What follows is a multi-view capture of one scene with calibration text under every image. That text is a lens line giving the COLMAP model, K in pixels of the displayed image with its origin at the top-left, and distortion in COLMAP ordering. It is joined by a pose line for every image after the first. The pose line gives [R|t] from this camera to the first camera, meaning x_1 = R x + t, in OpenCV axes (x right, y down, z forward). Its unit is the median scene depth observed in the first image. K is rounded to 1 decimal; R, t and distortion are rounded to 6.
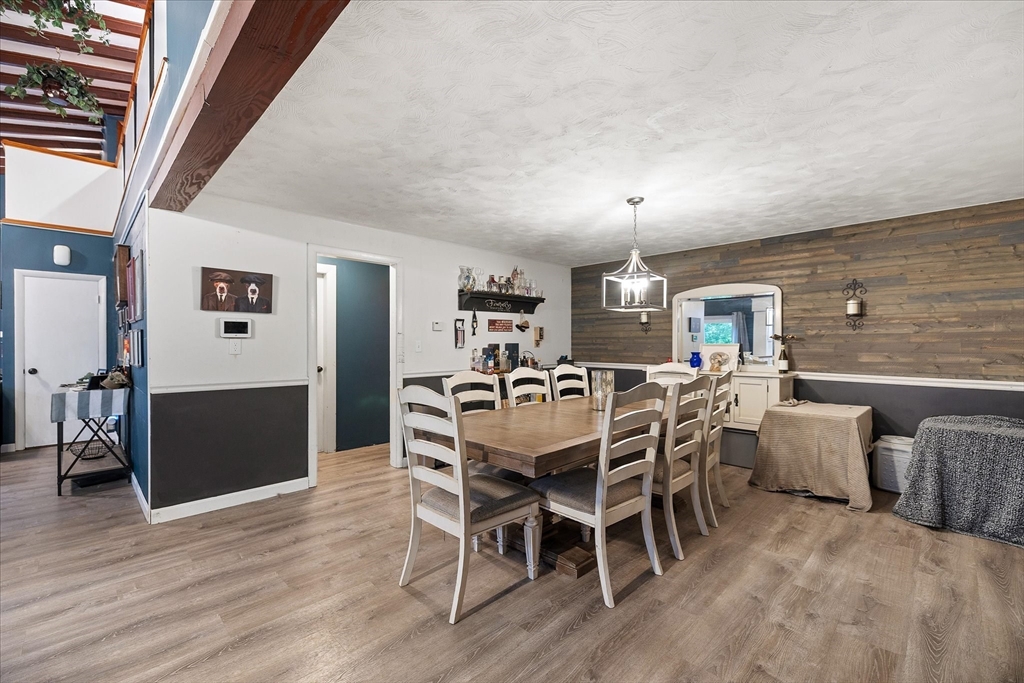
lens RADIAL K [[429.9, 0, 507.1], [0, 429.9, 345.2], [0, 0, 1]] dist [0.003321, -0.000867]
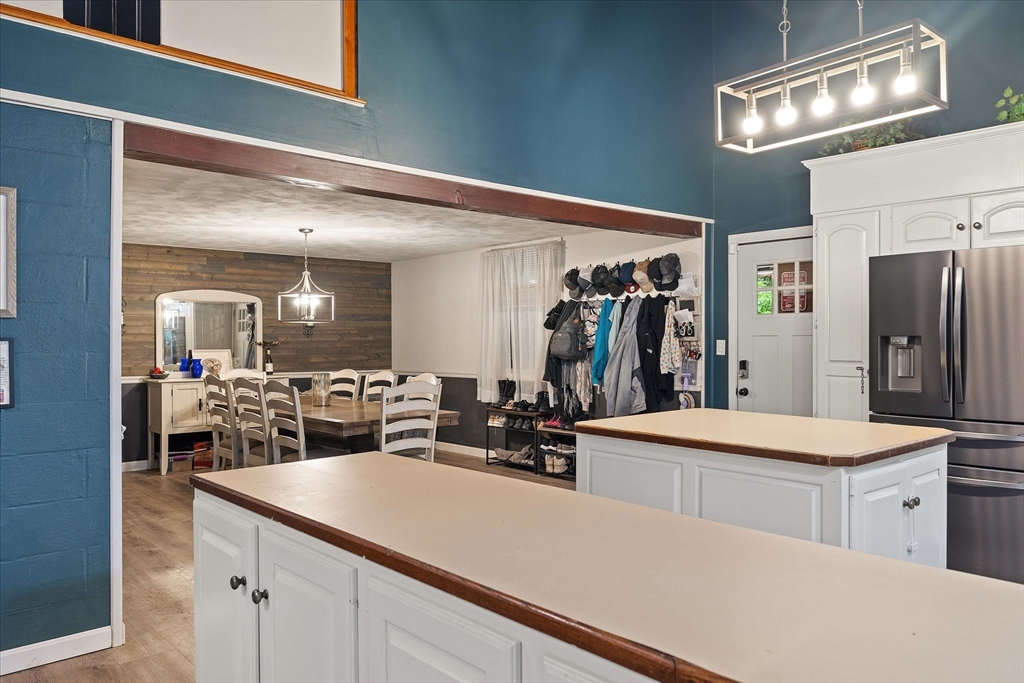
lens RADIAL K [[734.8, 0, 507.3], [0, 734.8, 339.0], [0, 0, 1]] dist [0.001832, 0.001220]
pose [[0.045840, -0.004559, 0.998938, -1.545516], [0.007657, 0.999962, 0.004212, -0.040729], [-0.998919, 0.007456, 0.045873, 0.331272]]
